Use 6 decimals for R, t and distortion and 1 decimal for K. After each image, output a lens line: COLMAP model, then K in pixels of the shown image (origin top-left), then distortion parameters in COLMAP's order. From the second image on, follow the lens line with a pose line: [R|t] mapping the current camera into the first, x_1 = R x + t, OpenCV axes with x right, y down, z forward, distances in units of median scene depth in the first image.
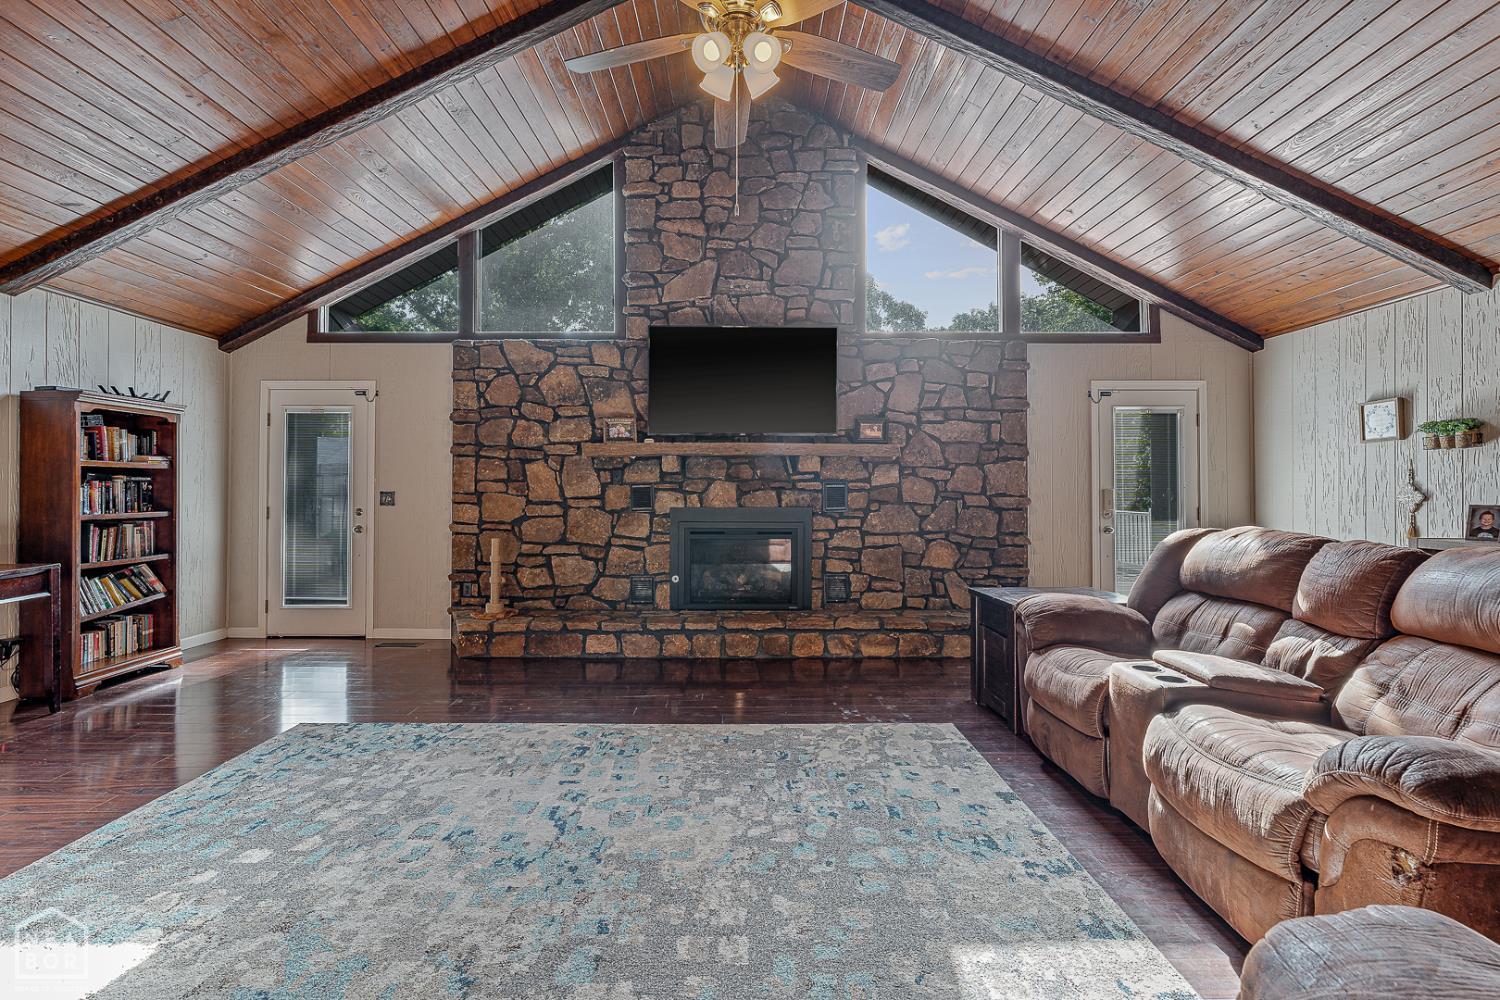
lens RADIAL K [[687.9, 0, 740.0], [0, 687.9, 484.2], [0, 0, 1]] dist [-0.009602, 0.003928]
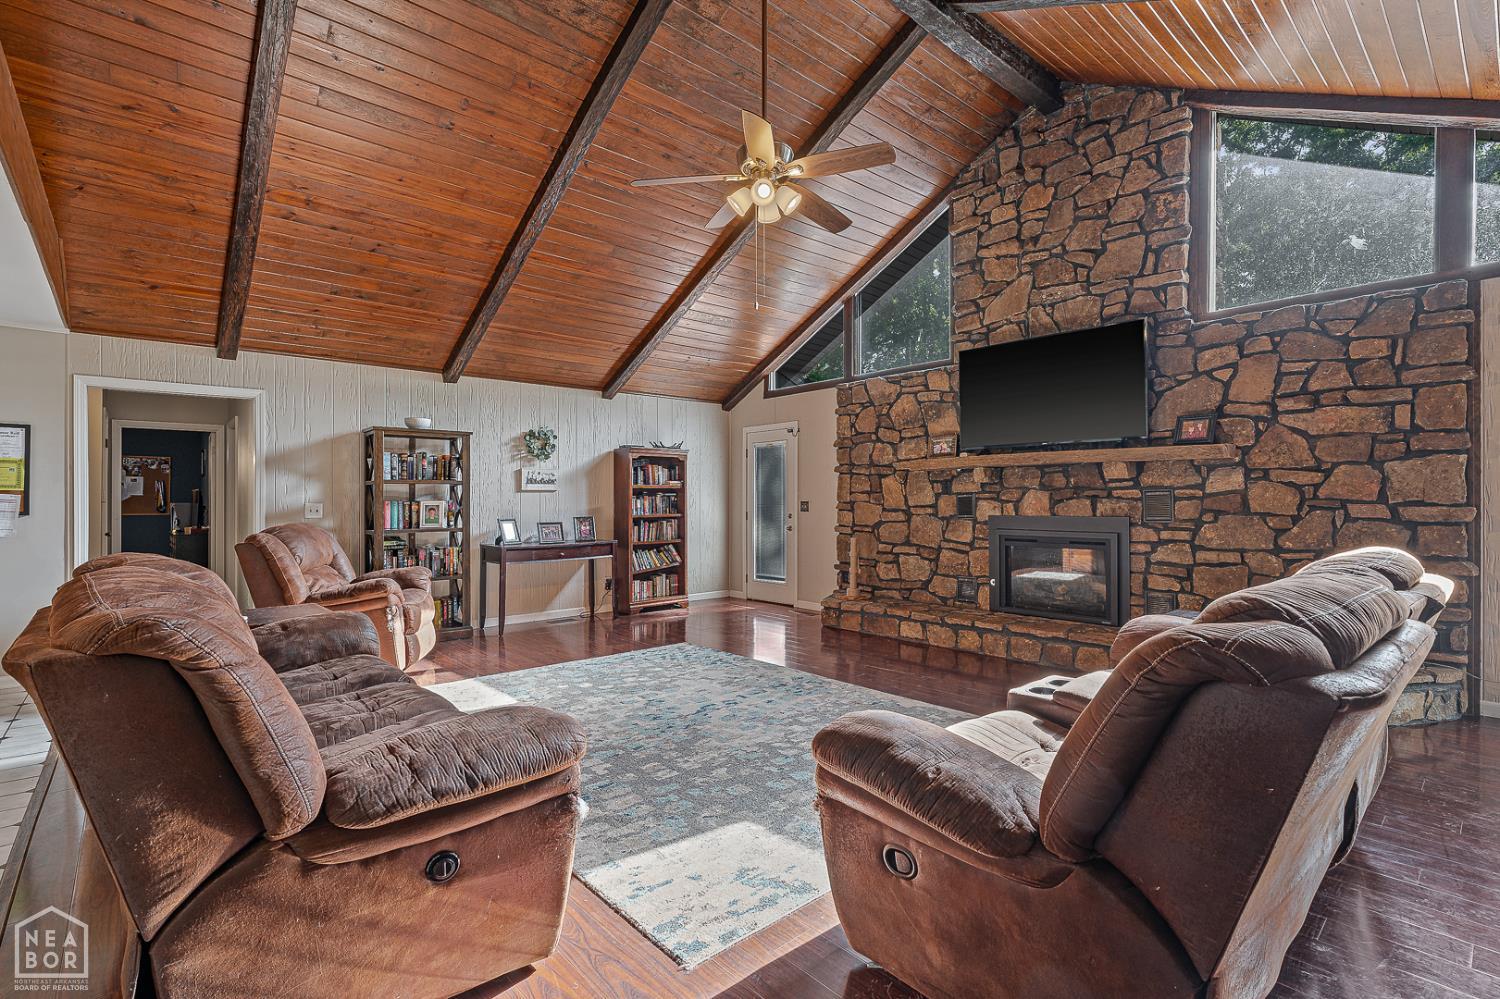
lens RADIAL K [[687.9, 0, 759.9], [0, 687.9, 496.2], [0, 0, 1]] dist [-0.009602, 0.003928]
pose [[0.671249, -0.008462, -0.741184, 0.454561], [0.012640, 0.999920, 0.000031, -0.000709], [0.741124, -0.009389, 0.671302, 0.014843]]
